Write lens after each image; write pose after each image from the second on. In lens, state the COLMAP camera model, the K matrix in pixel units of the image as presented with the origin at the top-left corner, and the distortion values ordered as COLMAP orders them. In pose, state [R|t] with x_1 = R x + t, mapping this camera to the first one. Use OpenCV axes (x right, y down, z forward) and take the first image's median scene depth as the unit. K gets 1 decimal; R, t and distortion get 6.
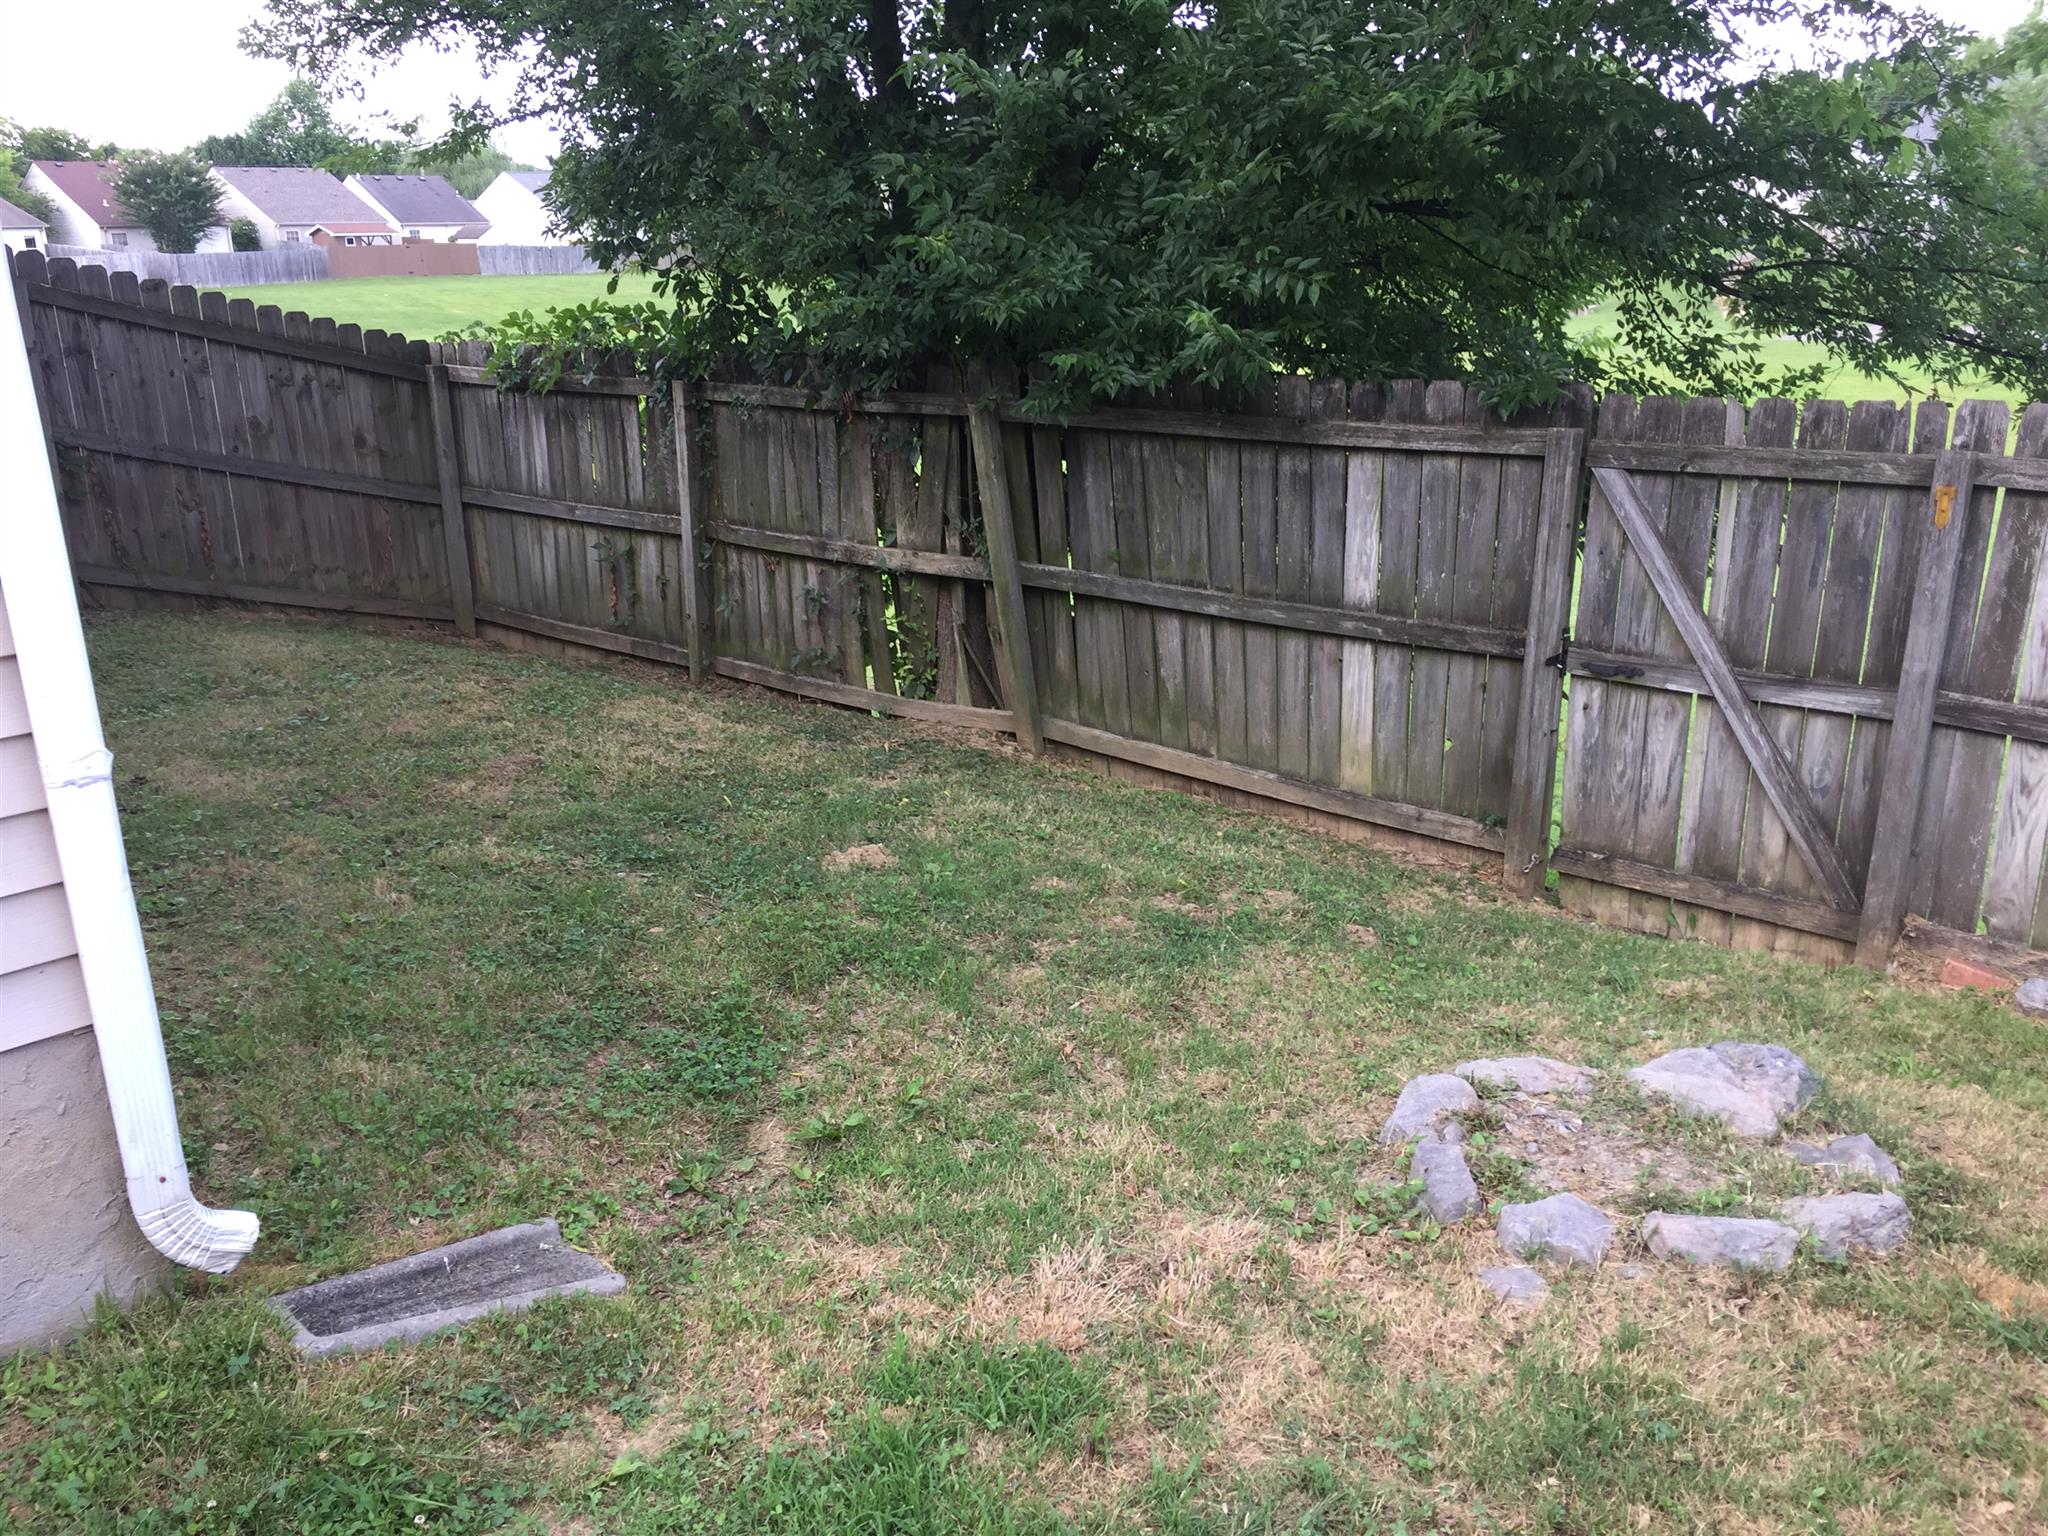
lens RADIAL K [[1773.6, 0, 1019.6], [0, 1773.6, 758.3], [0, 0, 1]] dist [0.064818, -0.077626]
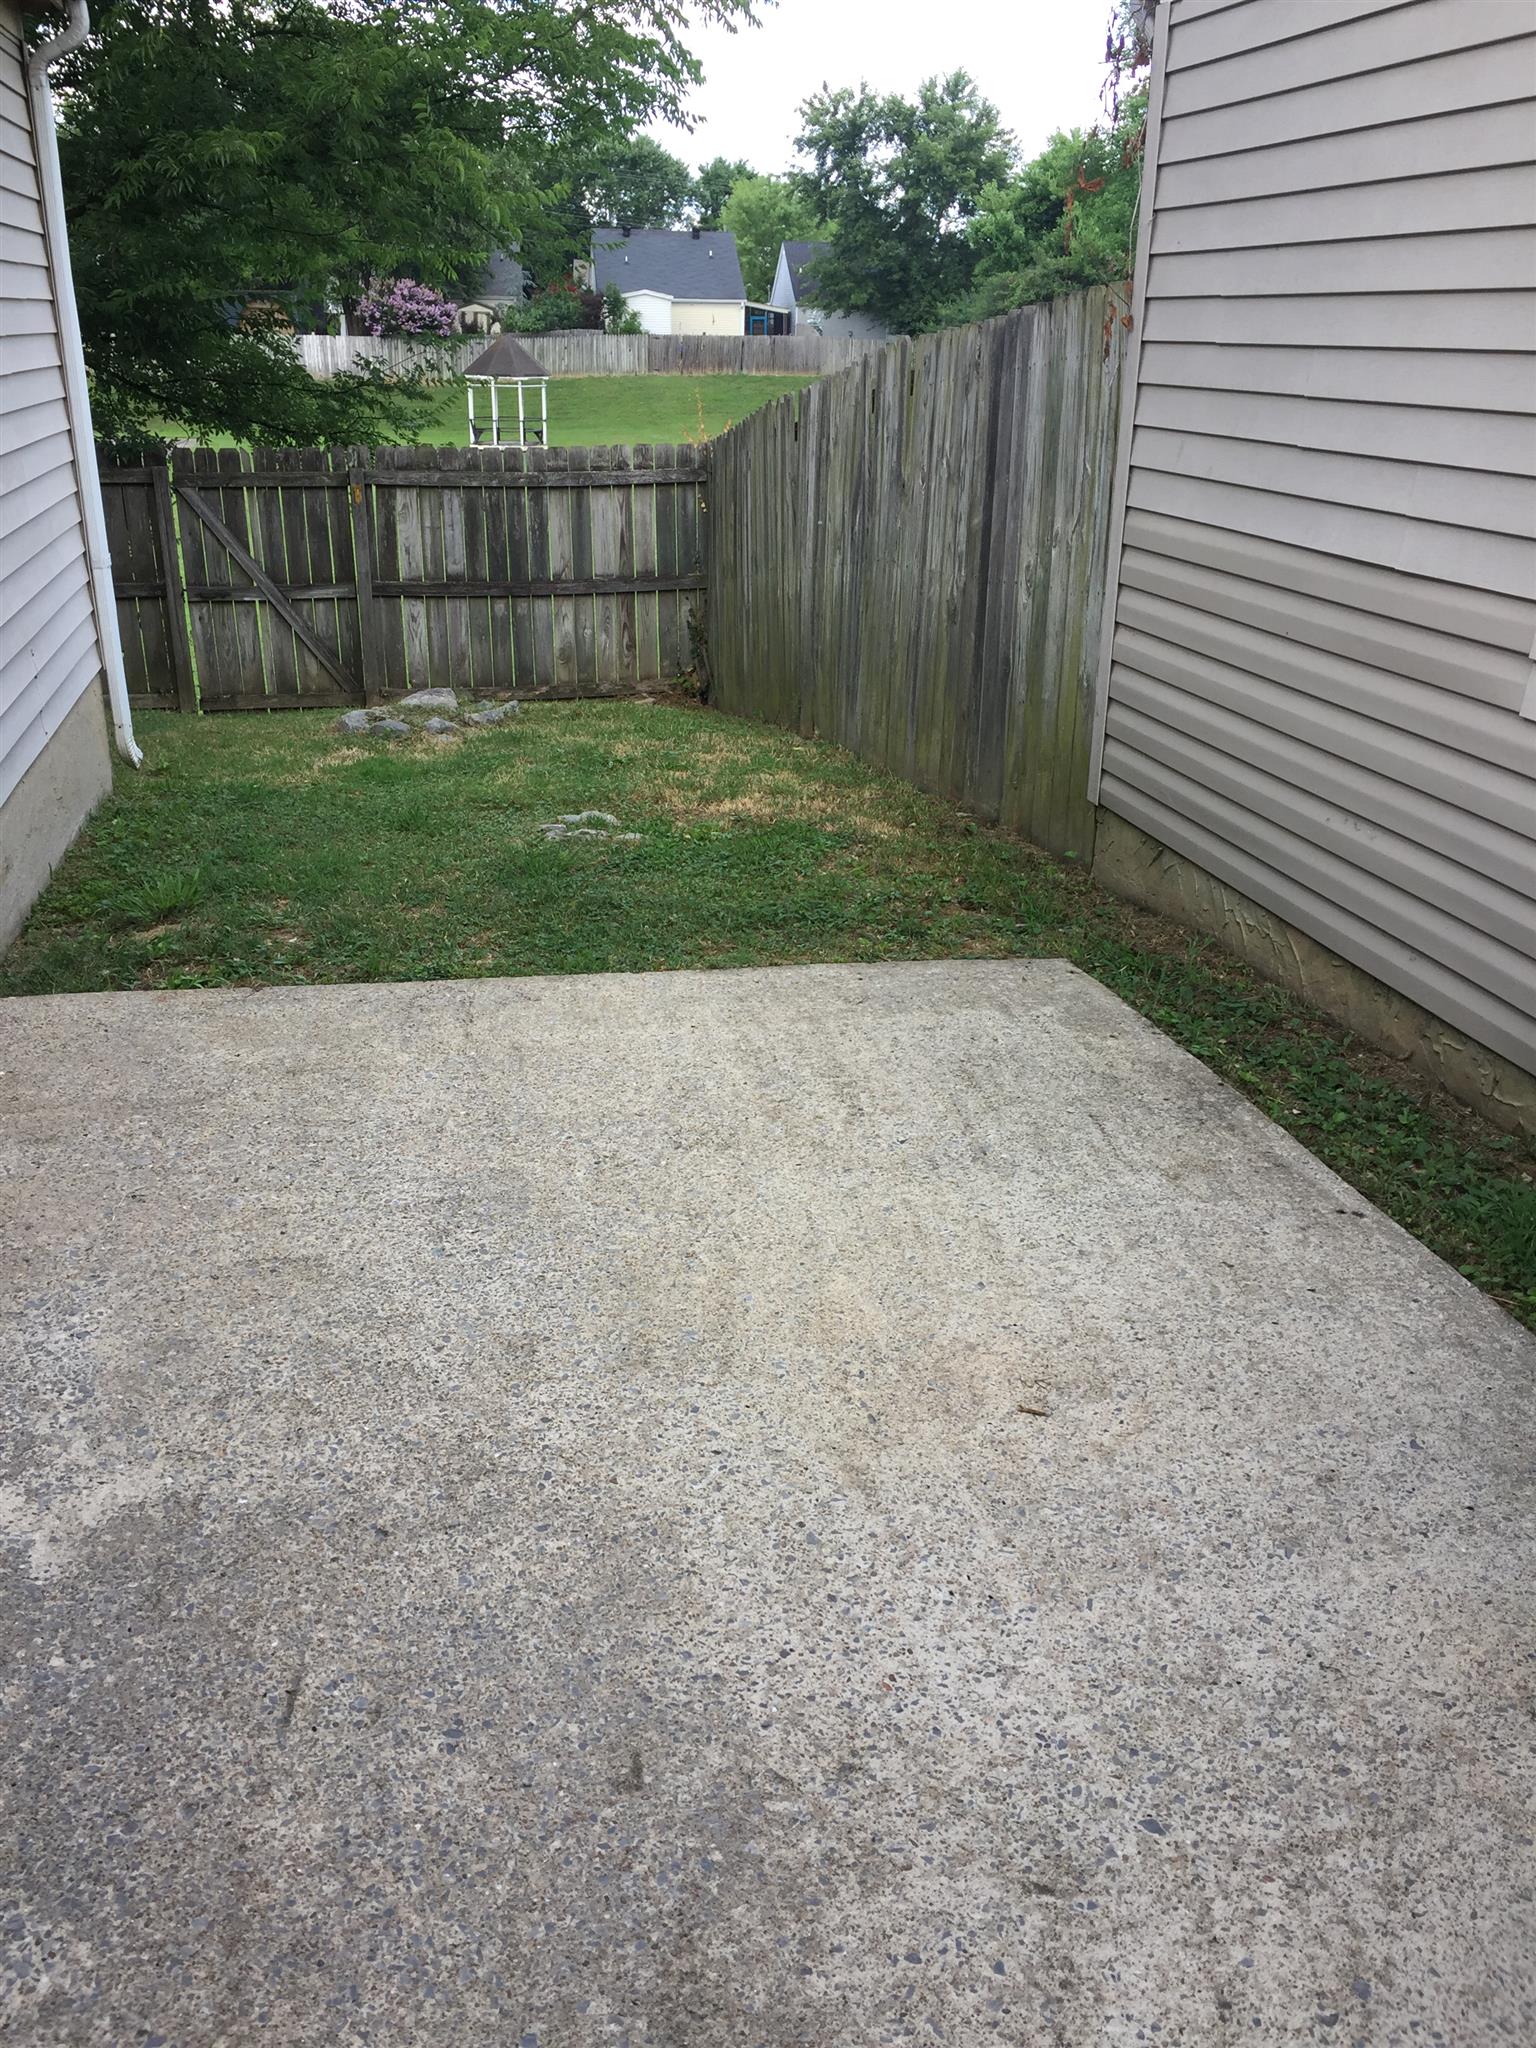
lens RADIAL K [[1773.6, 0, 769.8], [0, 1773.6, 1028.9], [0, 0, 1]] dist [0.064818, -0.077626]
pose [[0.560135, -0.271797, 0.782544, -0.989615], [0.208054, 0.960522, 0.184691, 0.172414], [-0.801849, 0.059359, 0.594570, -0.620393]]
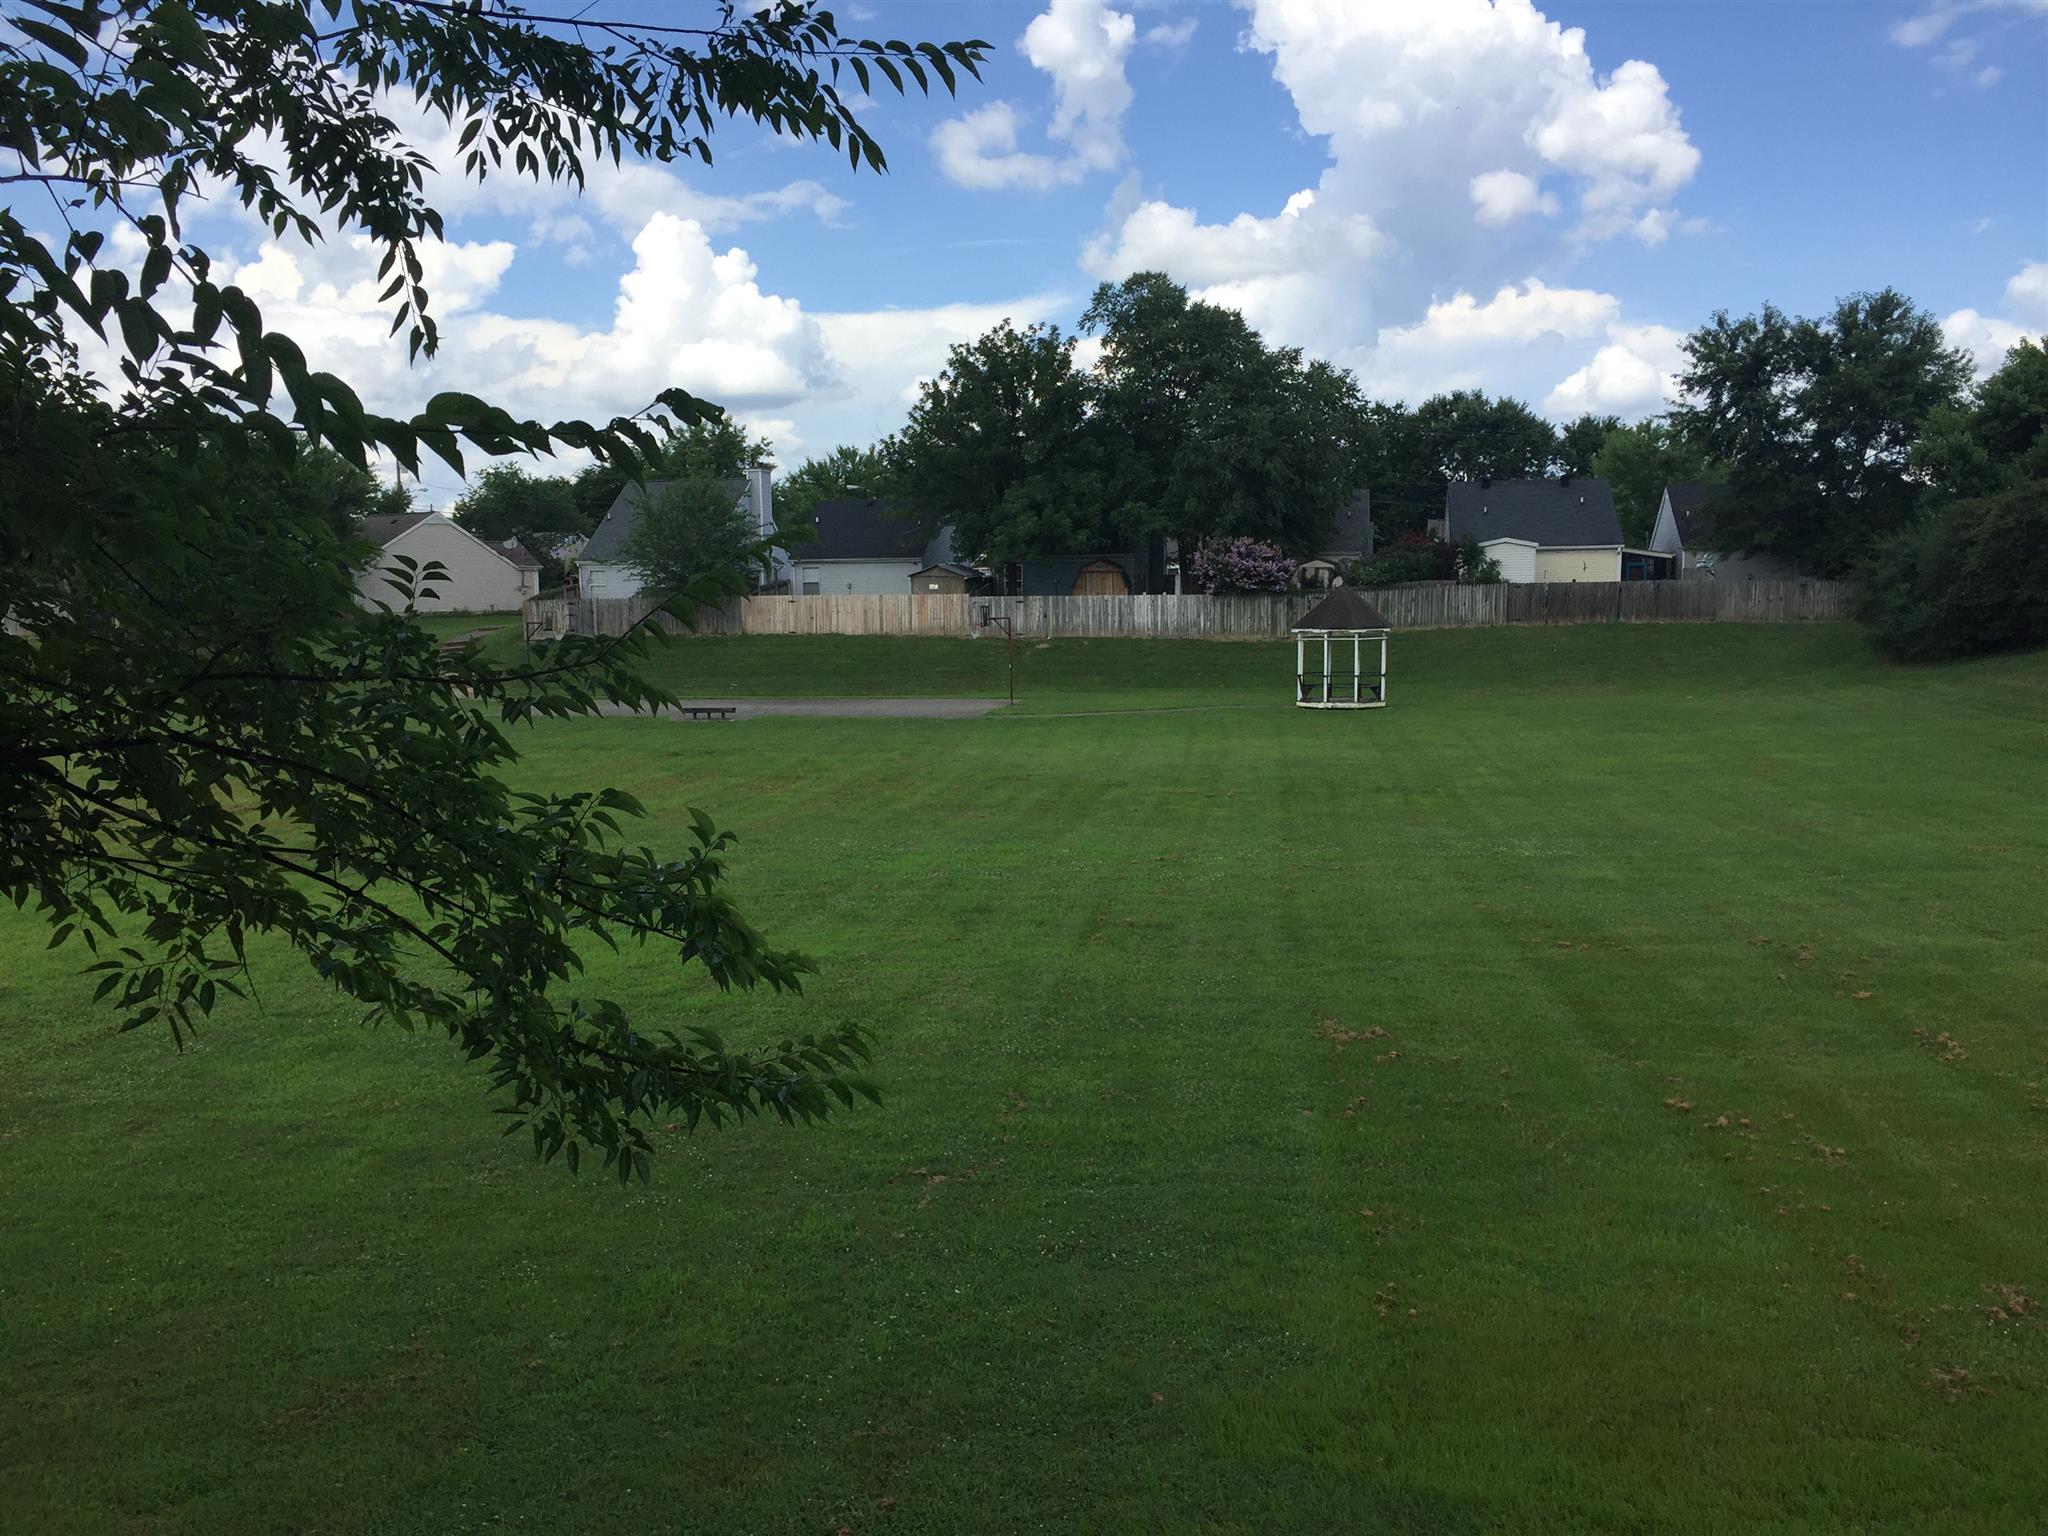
lens RADIAL K [[1773.6, 0, 1031.7], [0, 1773.6, 770.6], [0, 0, 1]] dist [0.064818, -0.077626]
pose [[0.792312, -0.043942, 0.608532, 0.675730], [0.164089, 0.976001, -0.143168, -0.155318], [-0.587636, 0.213287, 0.780508, 0.692298]]
